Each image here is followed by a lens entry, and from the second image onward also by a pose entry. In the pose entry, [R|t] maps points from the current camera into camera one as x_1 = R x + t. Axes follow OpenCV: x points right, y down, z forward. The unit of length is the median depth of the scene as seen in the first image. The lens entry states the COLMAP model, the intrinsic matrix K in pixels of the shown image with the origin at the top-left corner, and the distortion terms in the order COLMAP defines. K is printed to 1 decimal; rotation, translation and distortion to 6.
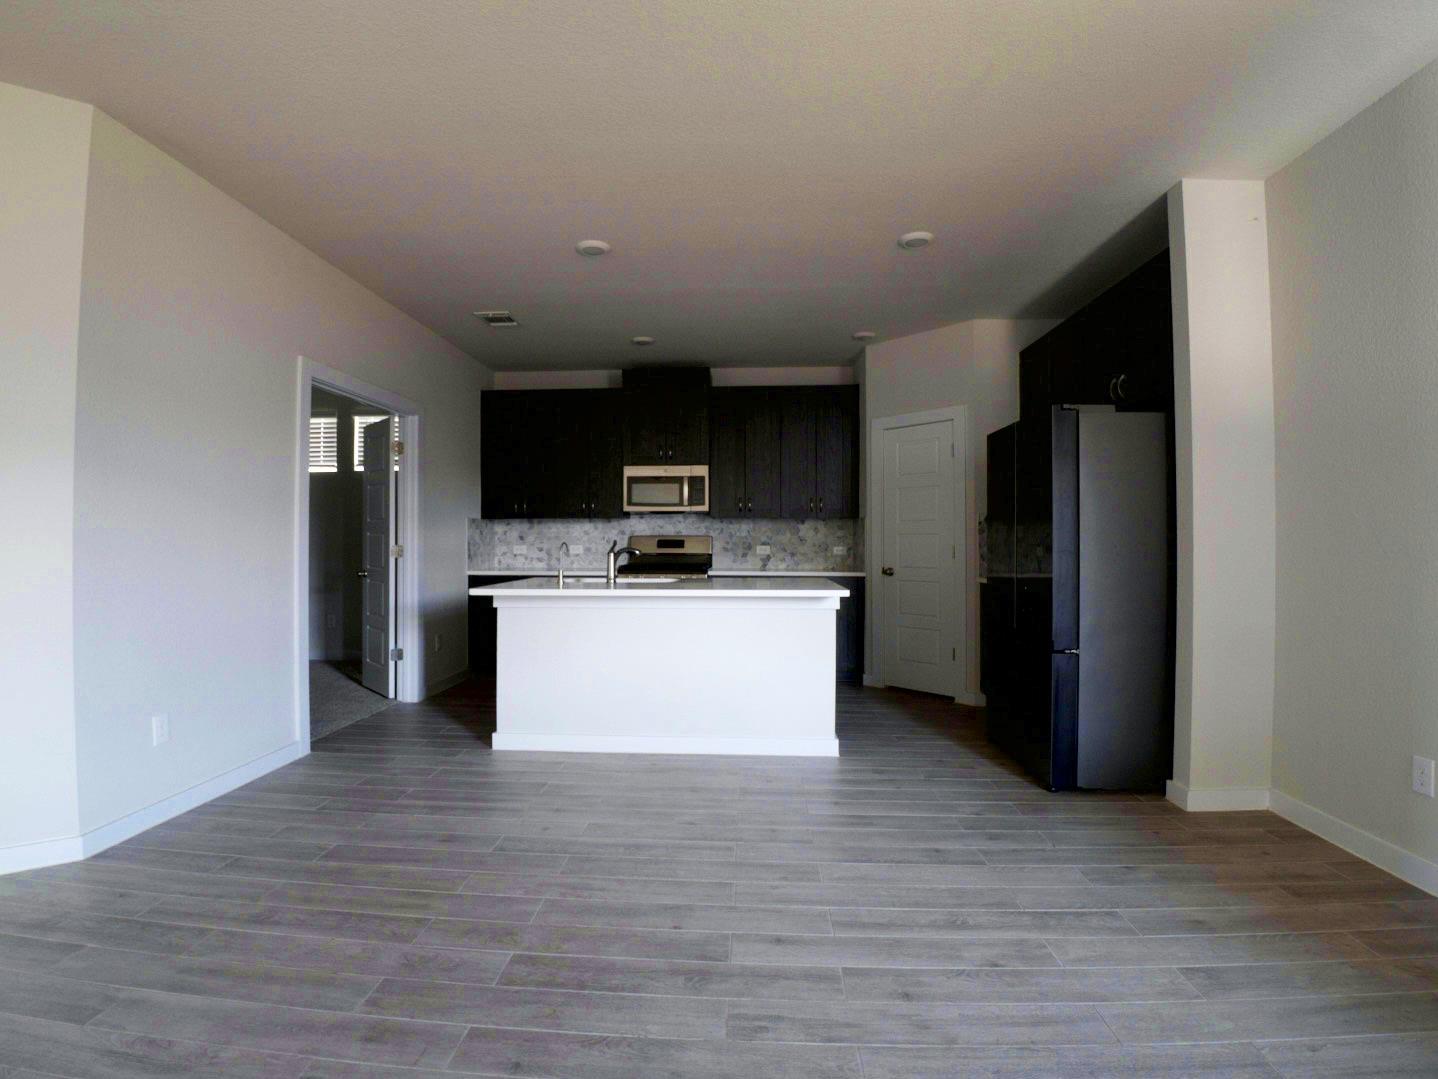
lens RADIAL K [[694.9, 0, 710.7], [0, 694.9, 534.7], [0, 0, 1]] dist [-0.033607, -0.008944]
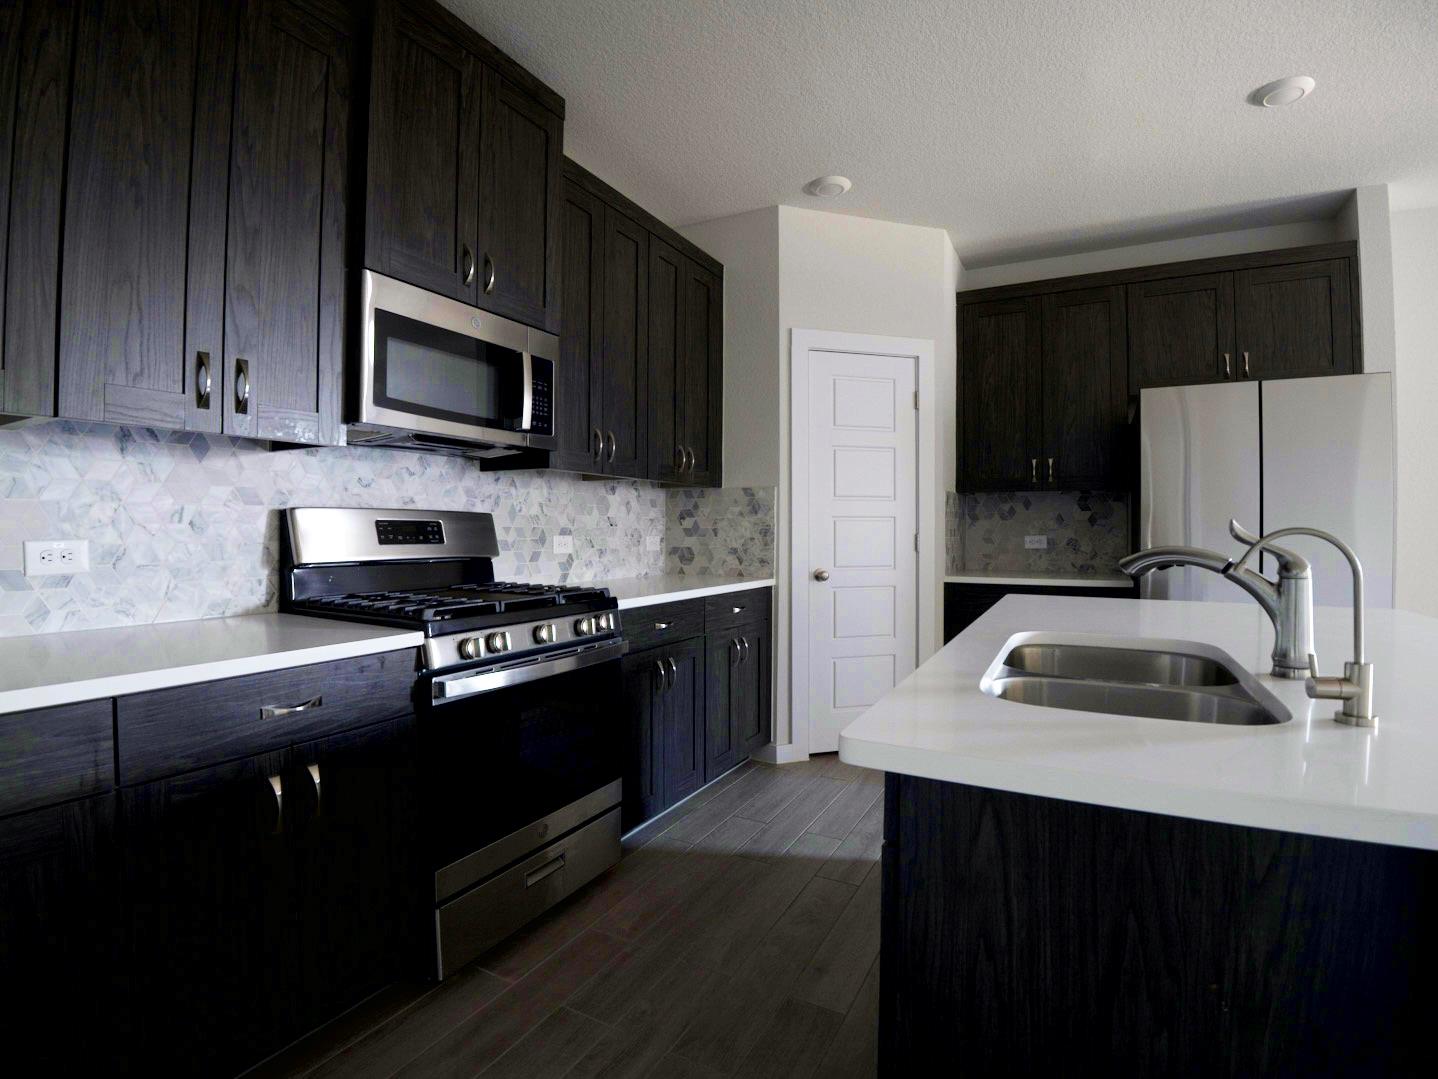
lens RADIAL K [[694.9, 0, 710.7], [0, 694.9, 534.7], [0, 0, 1]] dist [-0.033607, -0.008944]
pose [[0.425005, -0.006891, 0.905165, -0.328702], [-0.010488, 0.999866, 0.012537, 0.008595], [-0.905130, -0.014822, 0.424876, 0.748664]]
